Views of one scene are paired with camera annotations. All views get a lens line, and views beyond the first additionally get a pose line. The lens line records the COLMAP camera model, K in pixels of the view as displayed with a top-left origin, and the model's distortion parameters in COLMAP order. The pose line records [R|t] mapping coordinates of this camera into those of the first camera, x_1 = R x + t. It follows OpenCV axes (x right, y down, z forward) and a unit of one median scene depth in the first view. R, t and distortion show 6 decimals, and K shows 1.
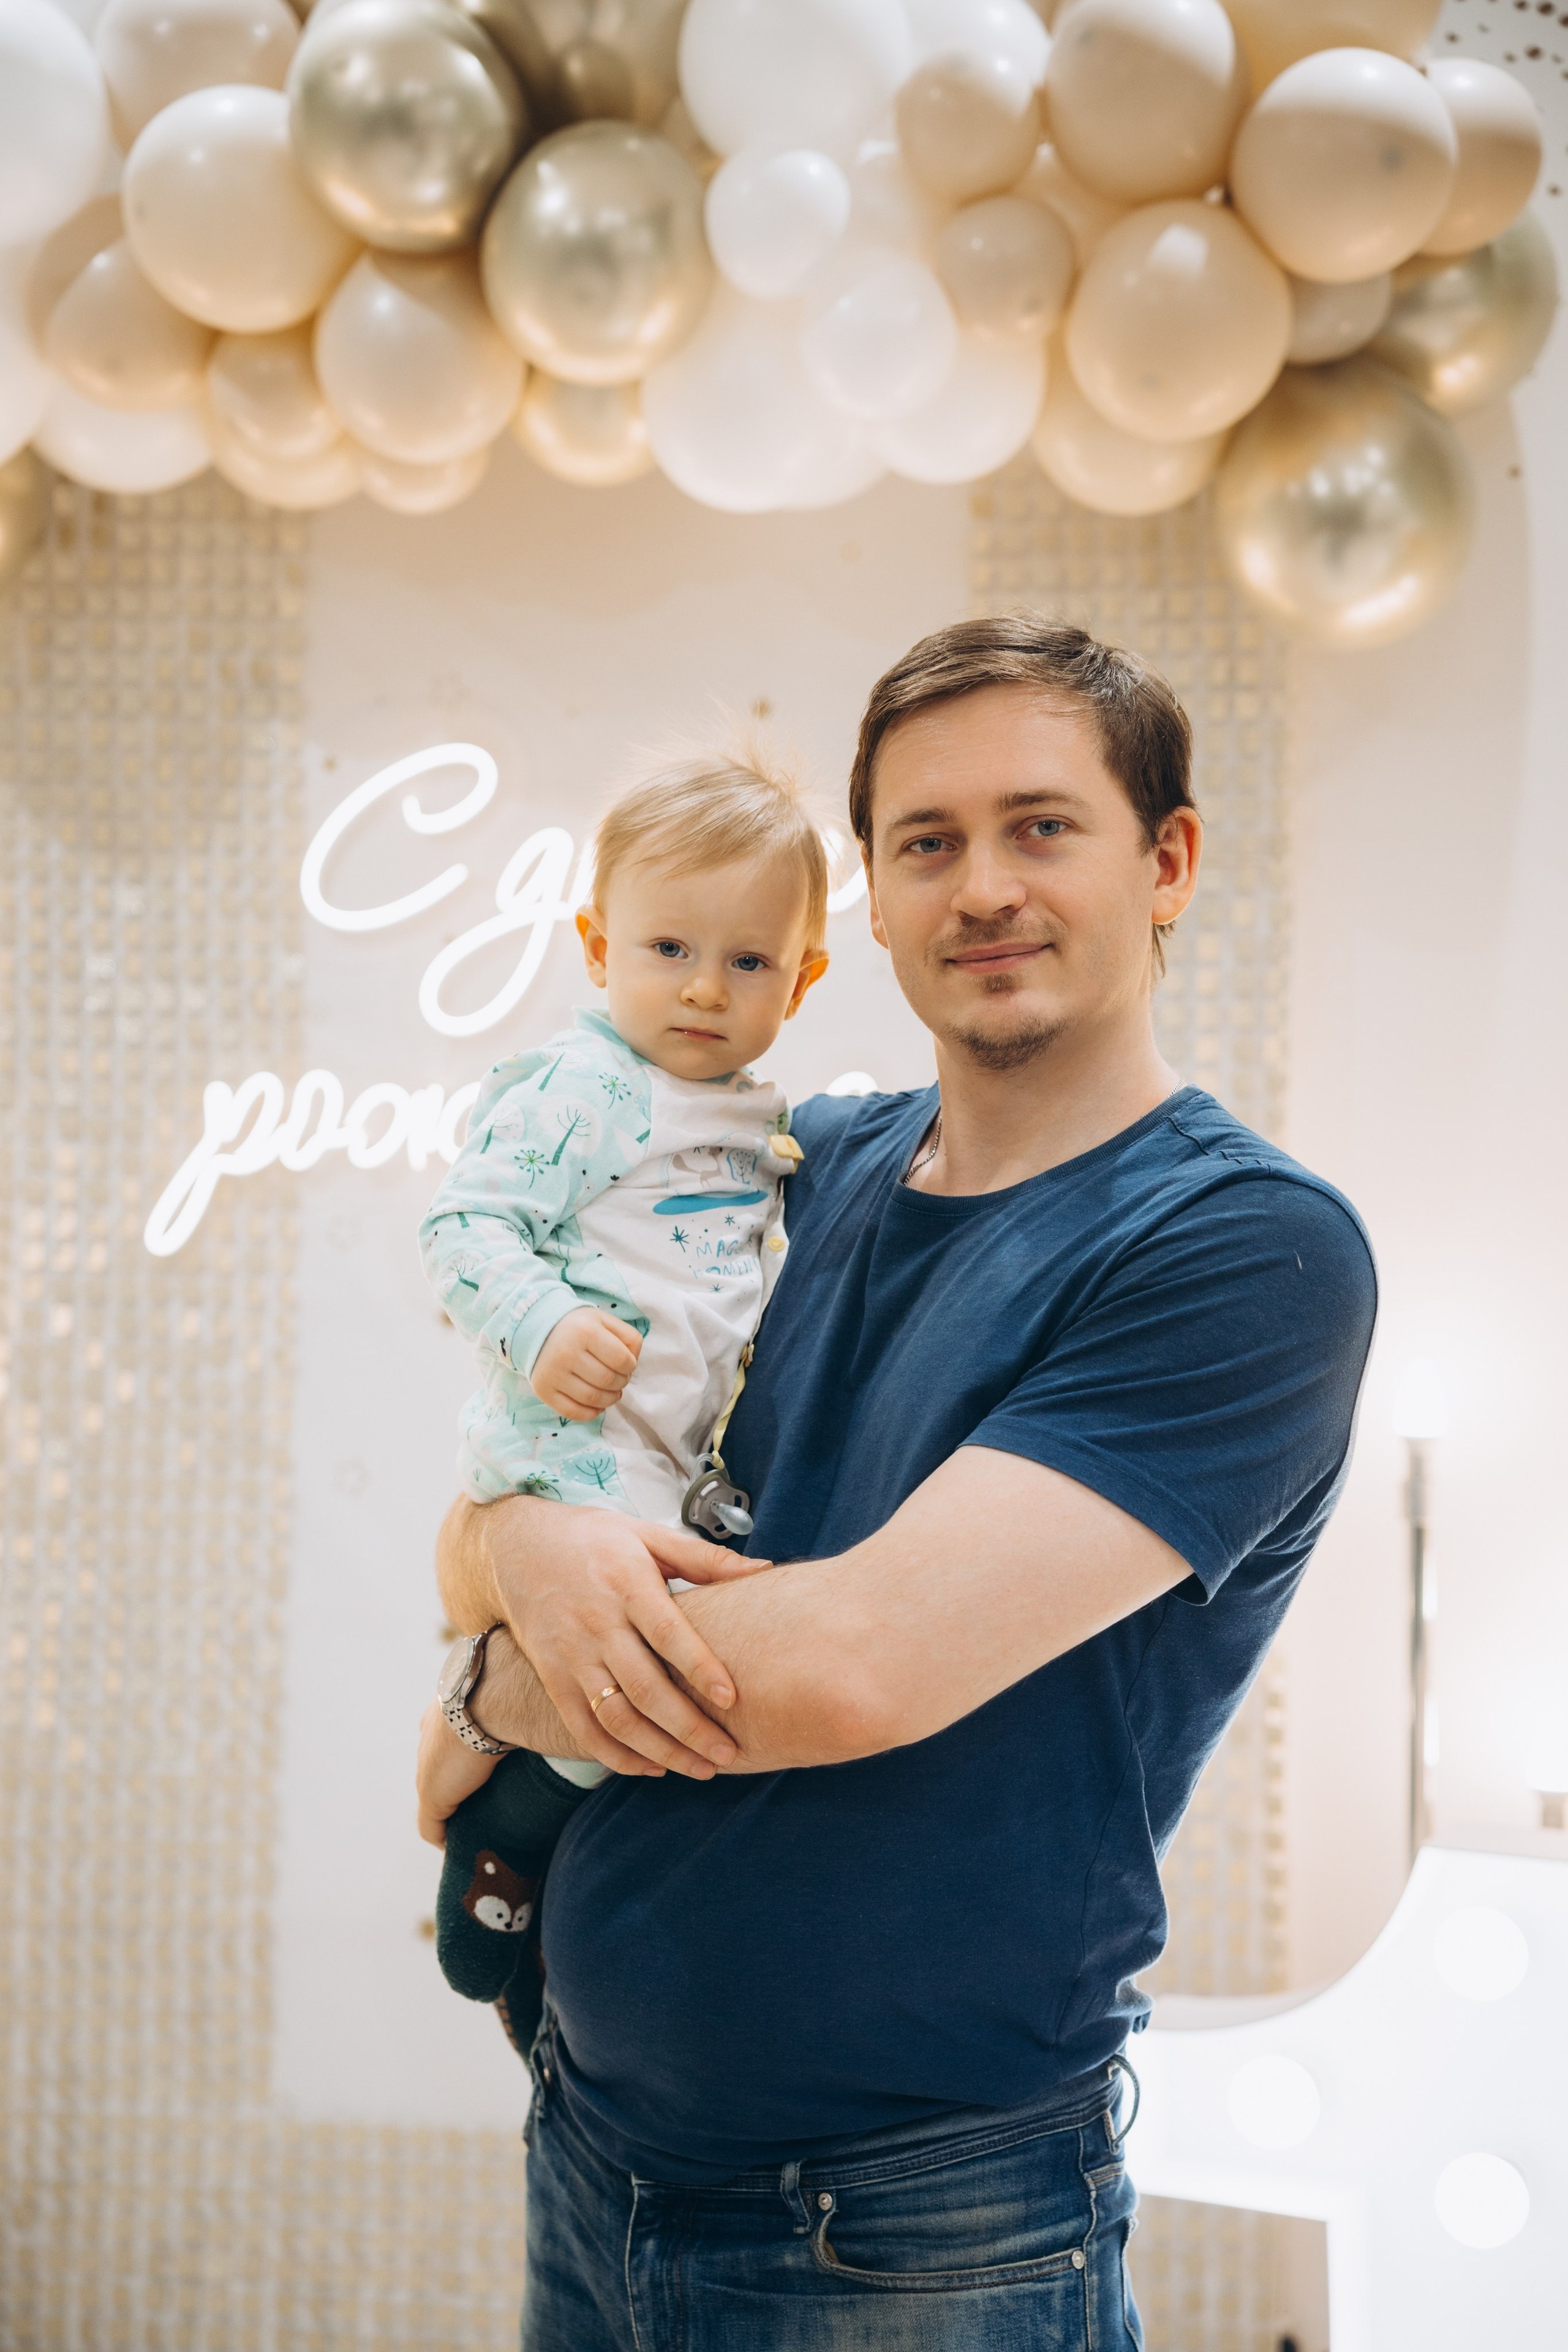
lens RADIAL K [[3984.8, 0, 791.1], [0, 3984.8, 1174.8], [0, 0, 1]] dist [0.417686, 0.000000]
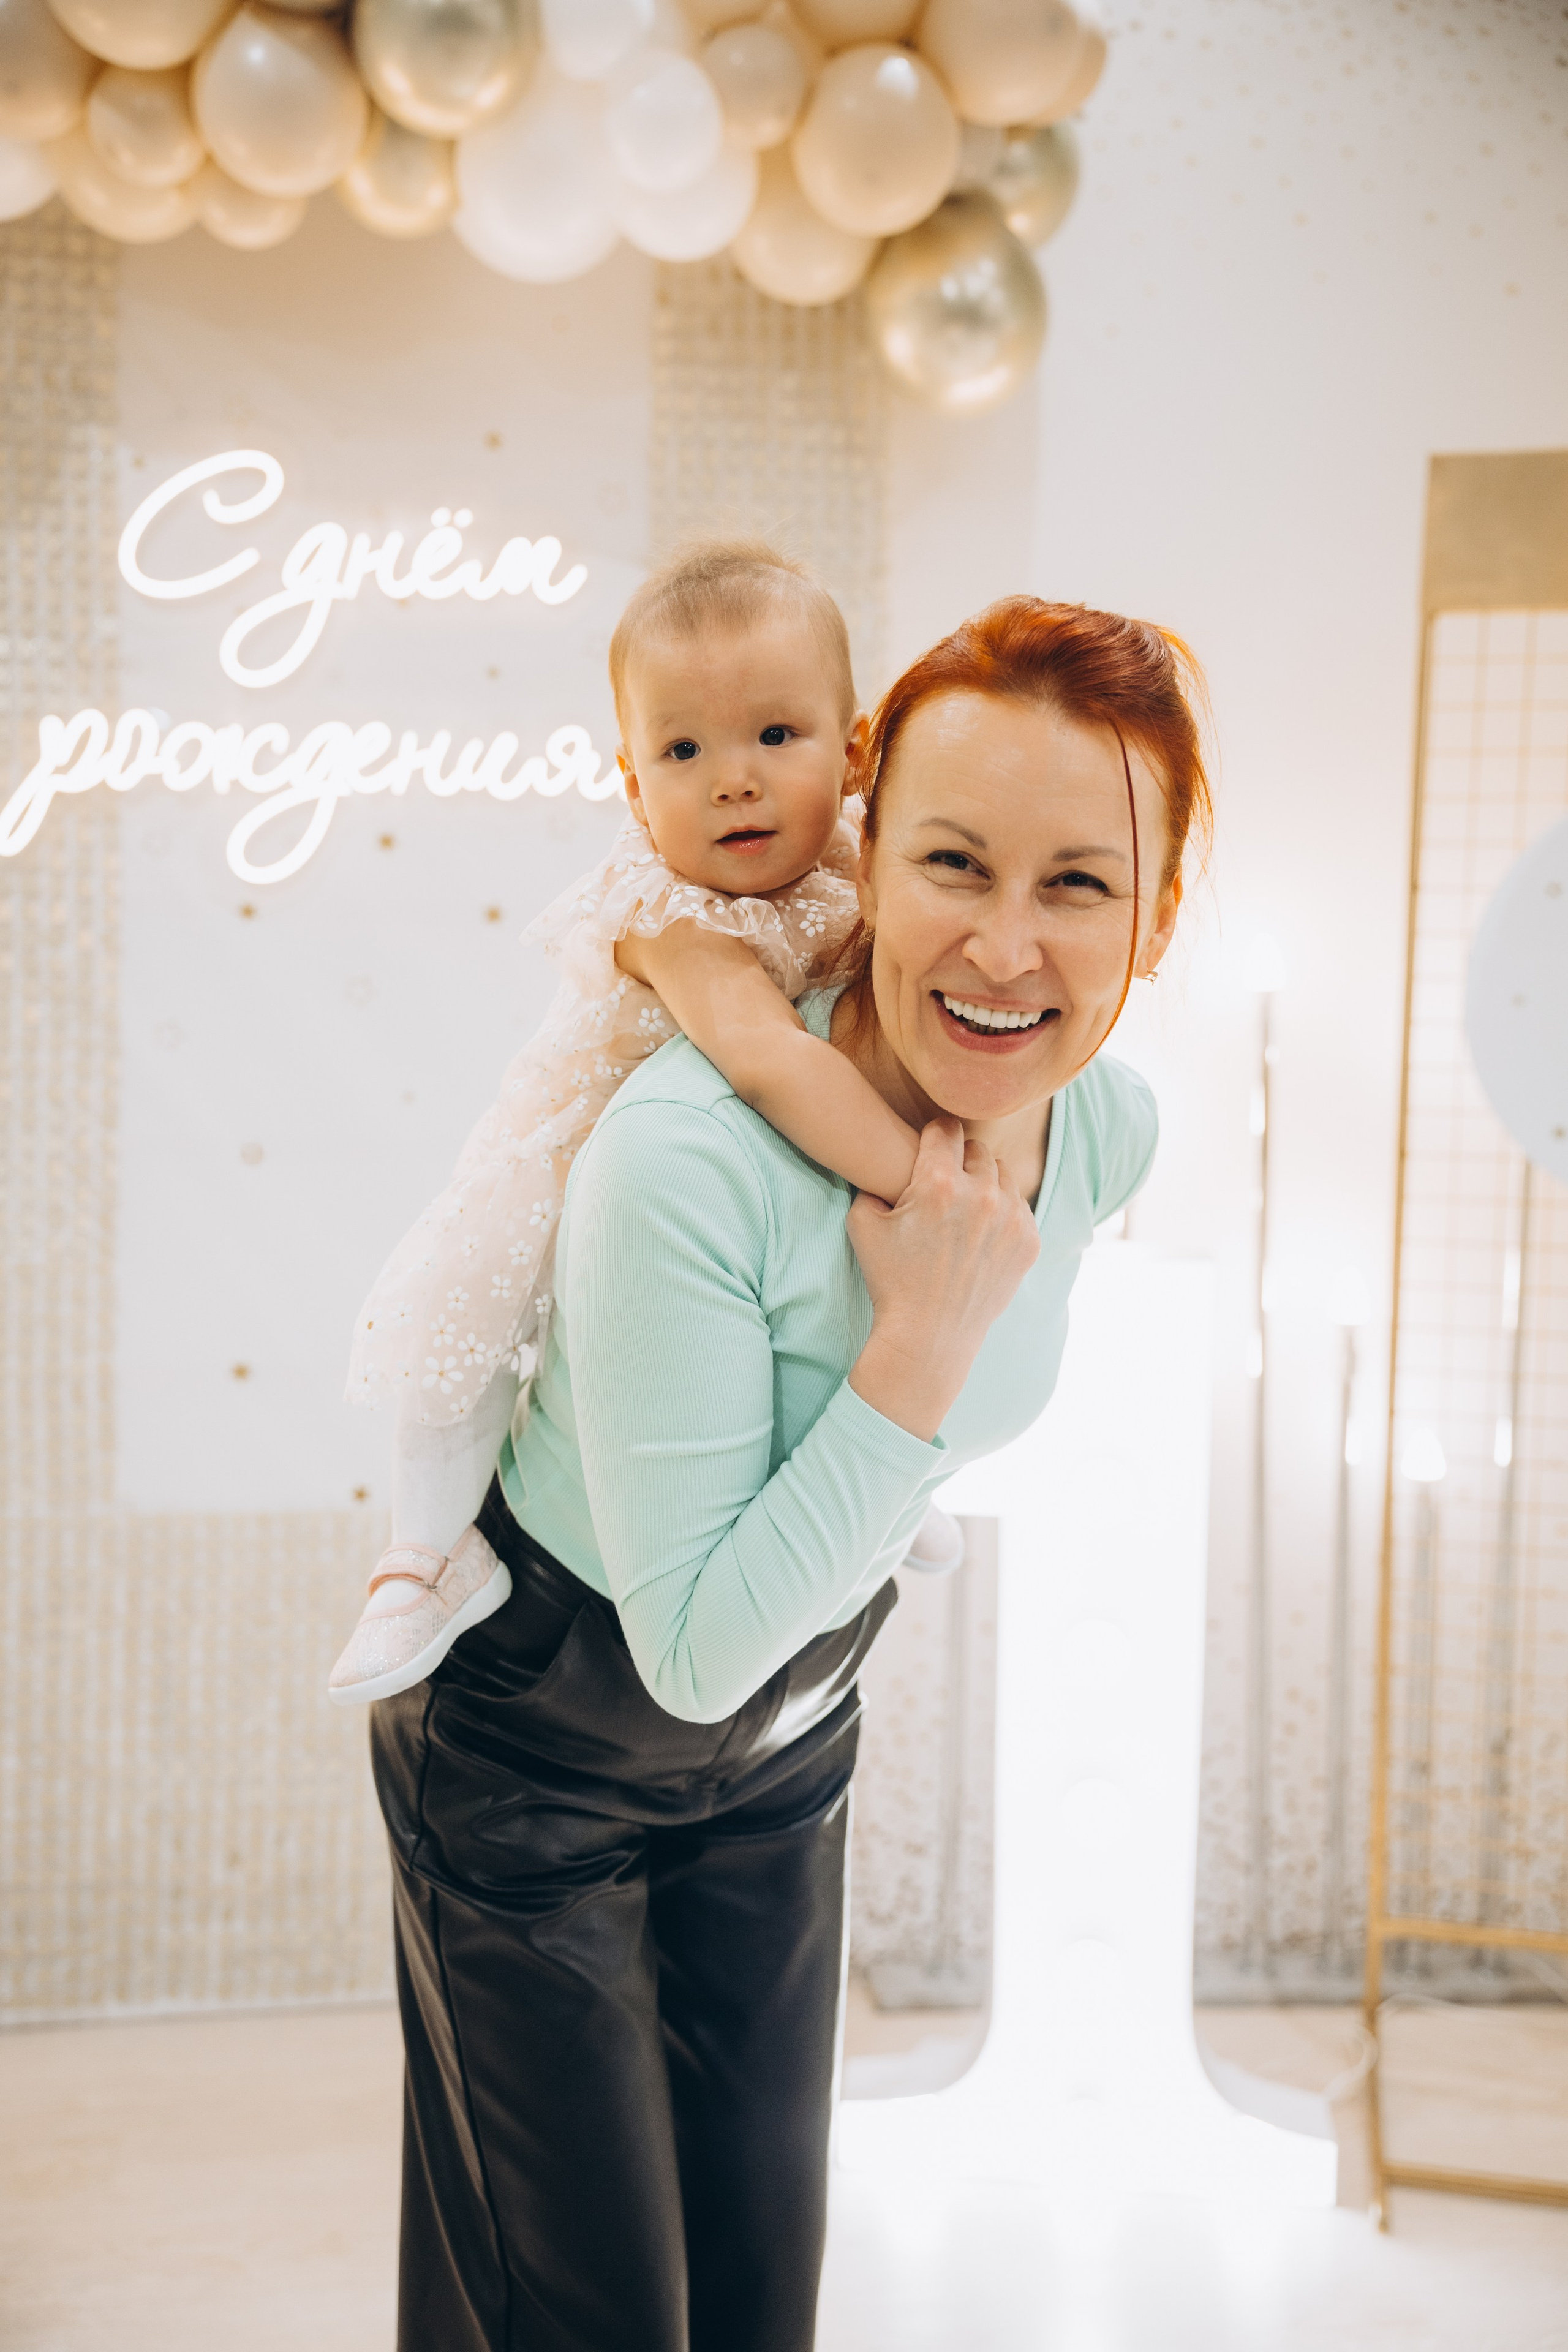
lens RADIAL K [[2494.3, 0, 809.5], [0, 2494.3, 1178.5], [0, 0, 1]] dist [0.097519, 0.000000]
pose [[0.945175, -0.018578, 0.326036, -0.178546], [-0.008425, 0.996661, 0.081216, 0.054522], [-0.326457, -0.079511, 0.941862, 0.171332]]
